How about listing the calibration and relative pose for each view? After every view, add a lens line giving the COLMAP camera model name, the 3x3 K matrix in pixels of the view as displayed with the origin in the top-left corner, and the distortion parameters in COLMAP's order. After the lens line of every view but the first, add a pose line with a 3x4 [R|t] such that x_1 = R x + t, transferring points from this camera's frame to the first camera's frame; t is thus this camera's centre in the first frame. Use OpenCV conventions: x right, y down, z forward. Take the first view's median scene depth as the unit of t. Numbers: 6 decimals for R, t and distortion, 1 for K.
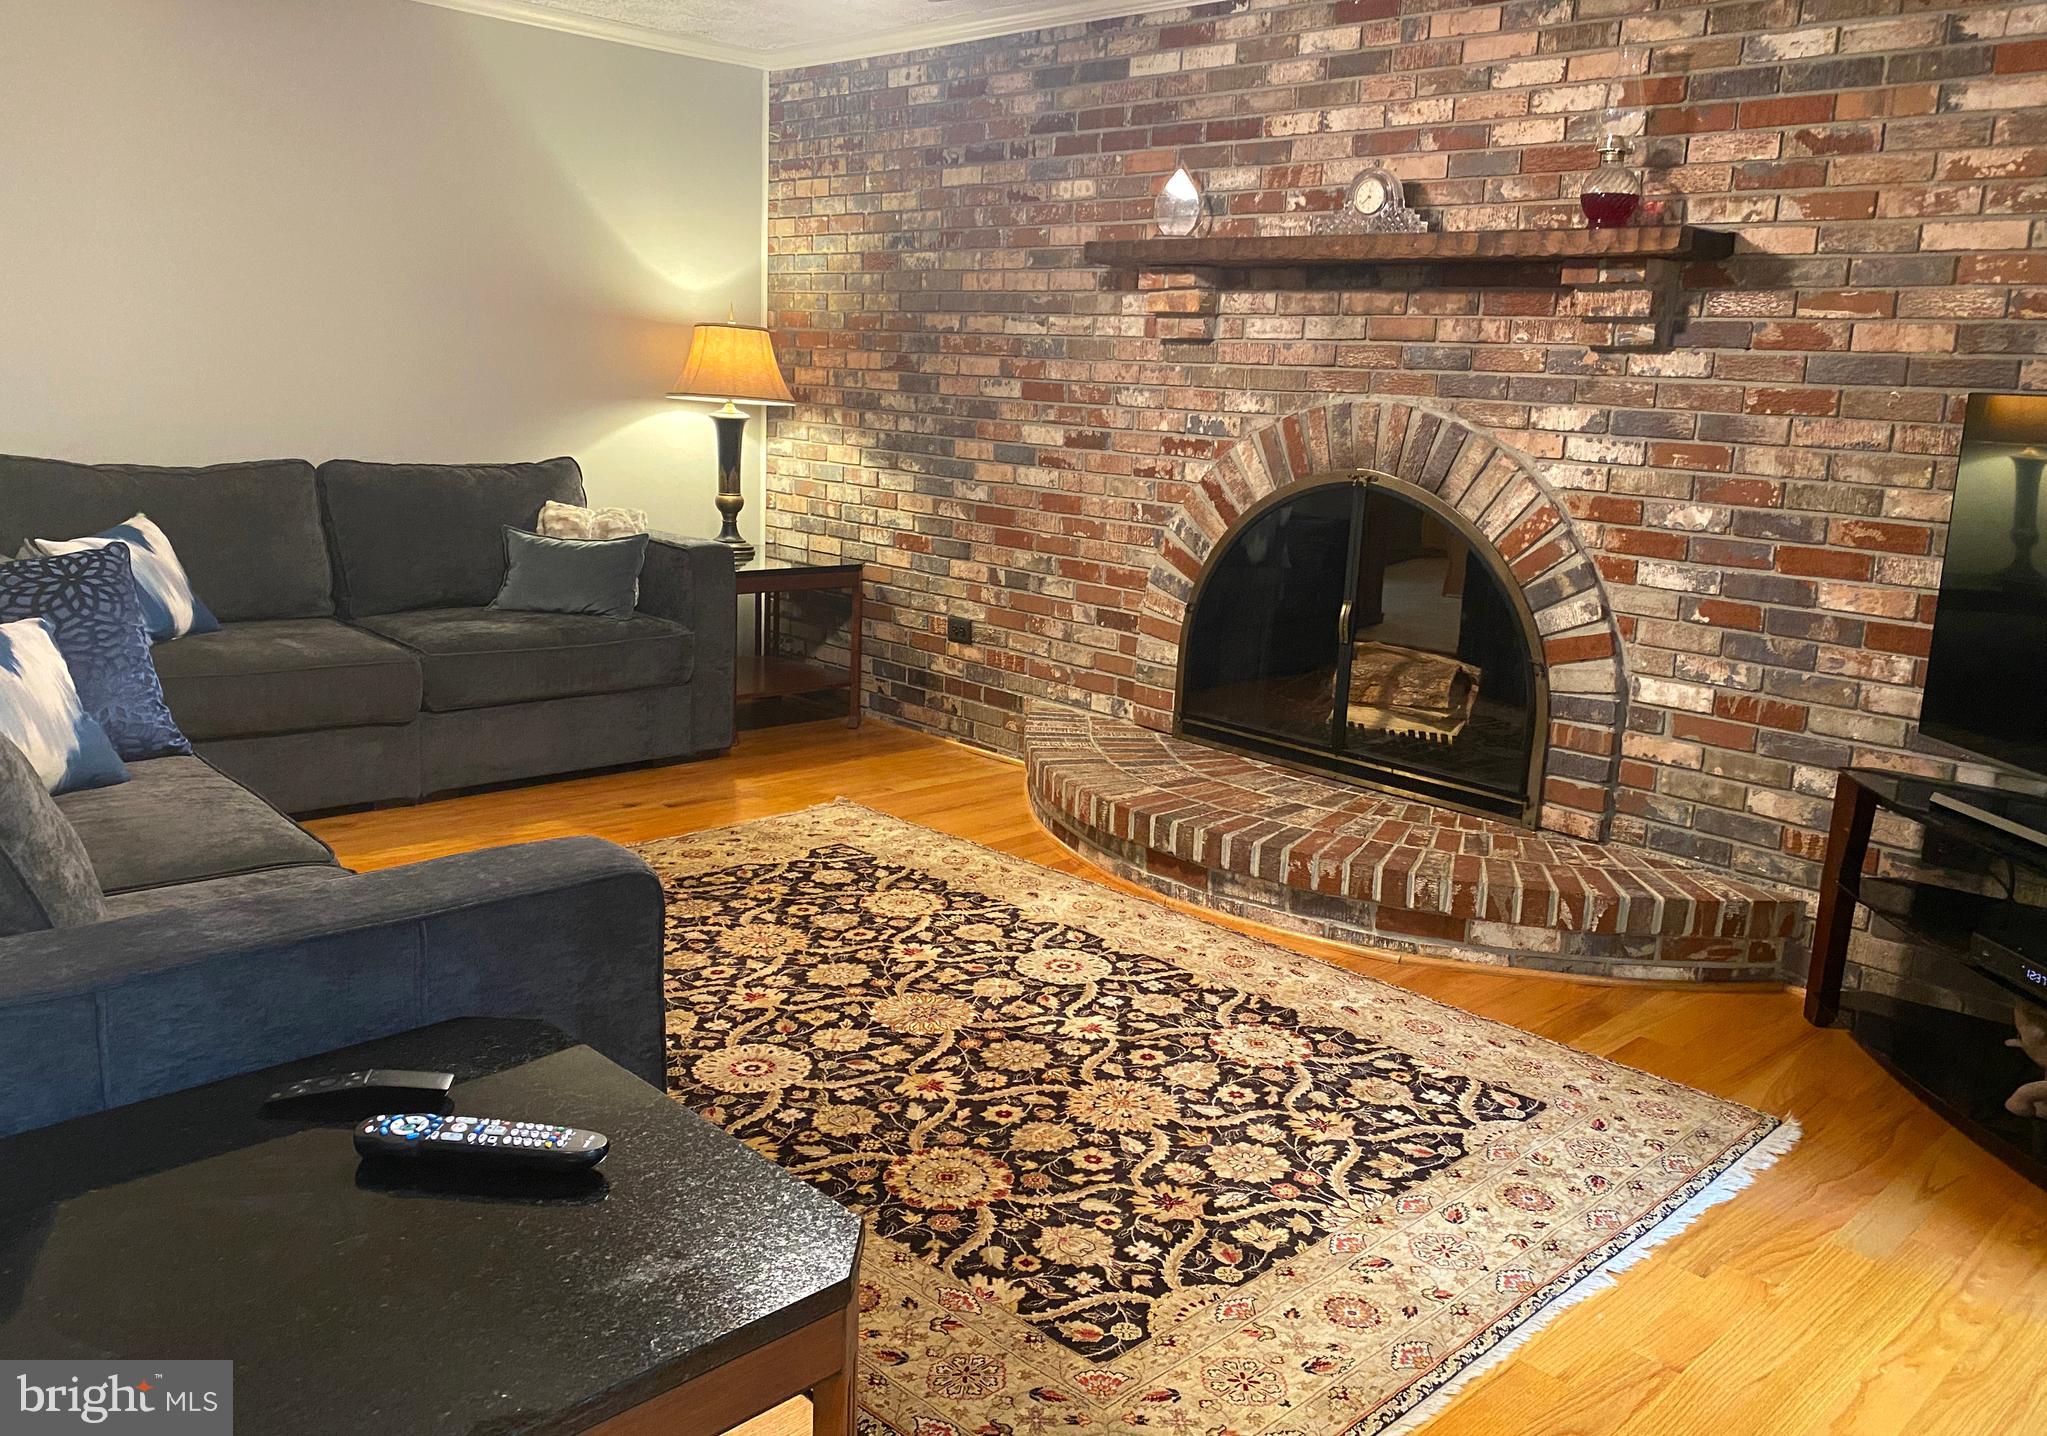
lens RADIAL K [[1587.6, 0, 1020.1], [0, 1587.6, 645.0], [0, 0, 1]] dist [0.072792, -0.054648]
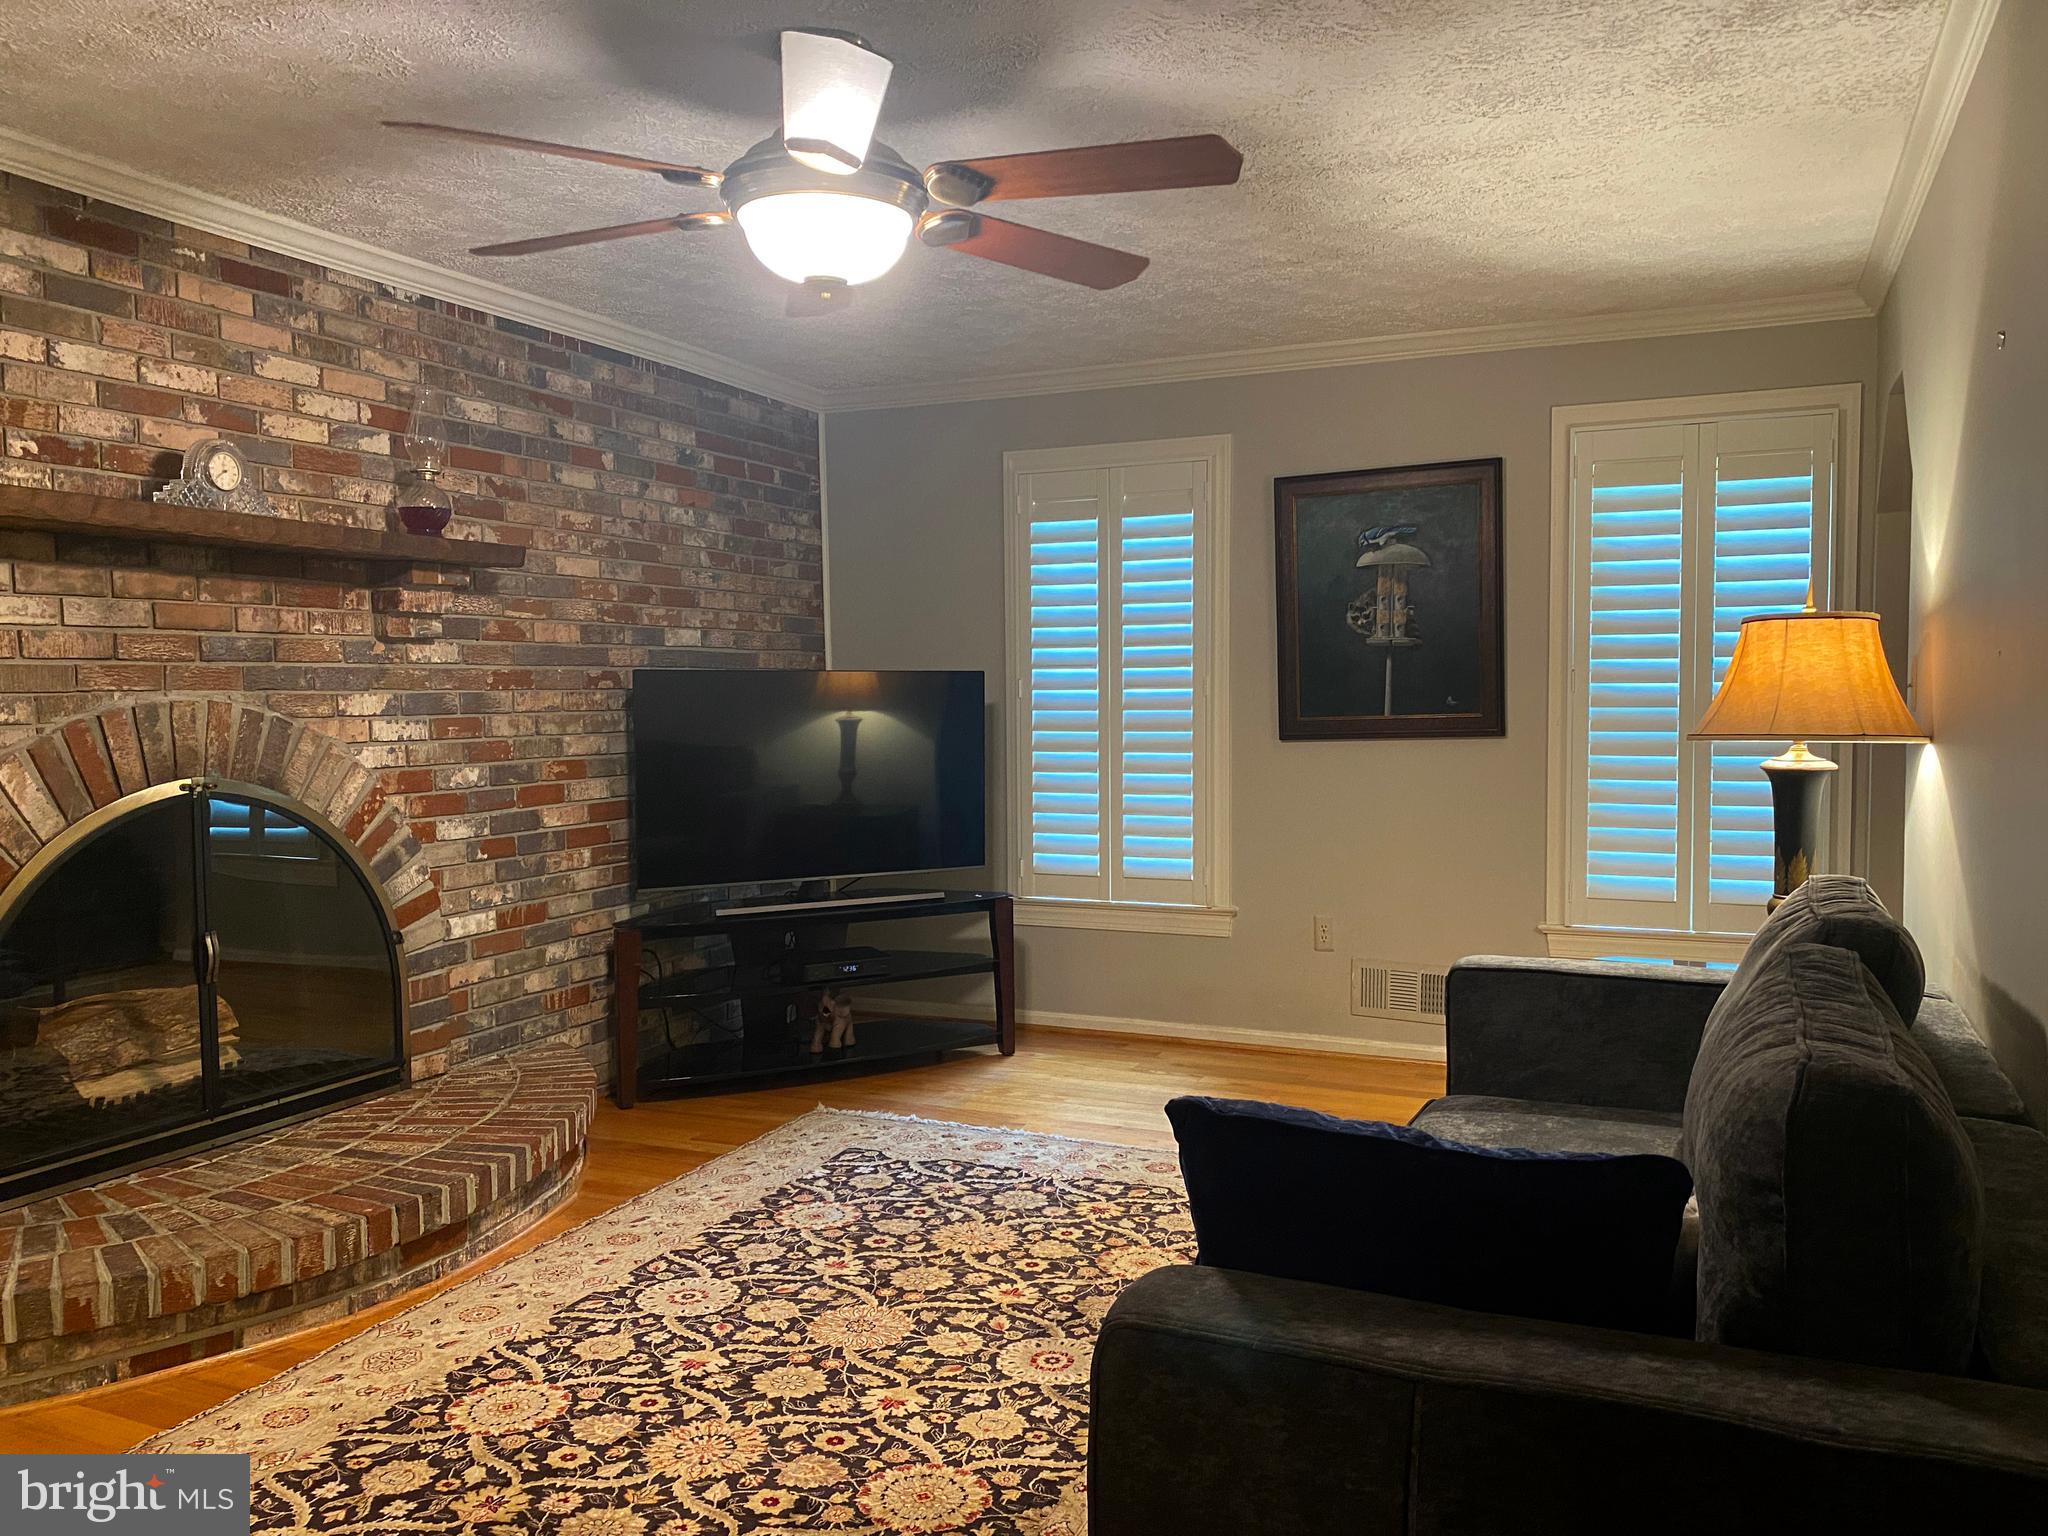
lens RADIAL K [[1572.7, 0, 1029.9], [0, 1572.7, 772.1], [0, 0, 1]] dist [0.020394, -0.031584]
pose [[-0.366534, -0.098354, 0.925191, -0.843025], [0.148344, 0.975498, 0.162471, -0.214281], [-0.918502, 0.196798, -0.342963, 1.022381]]
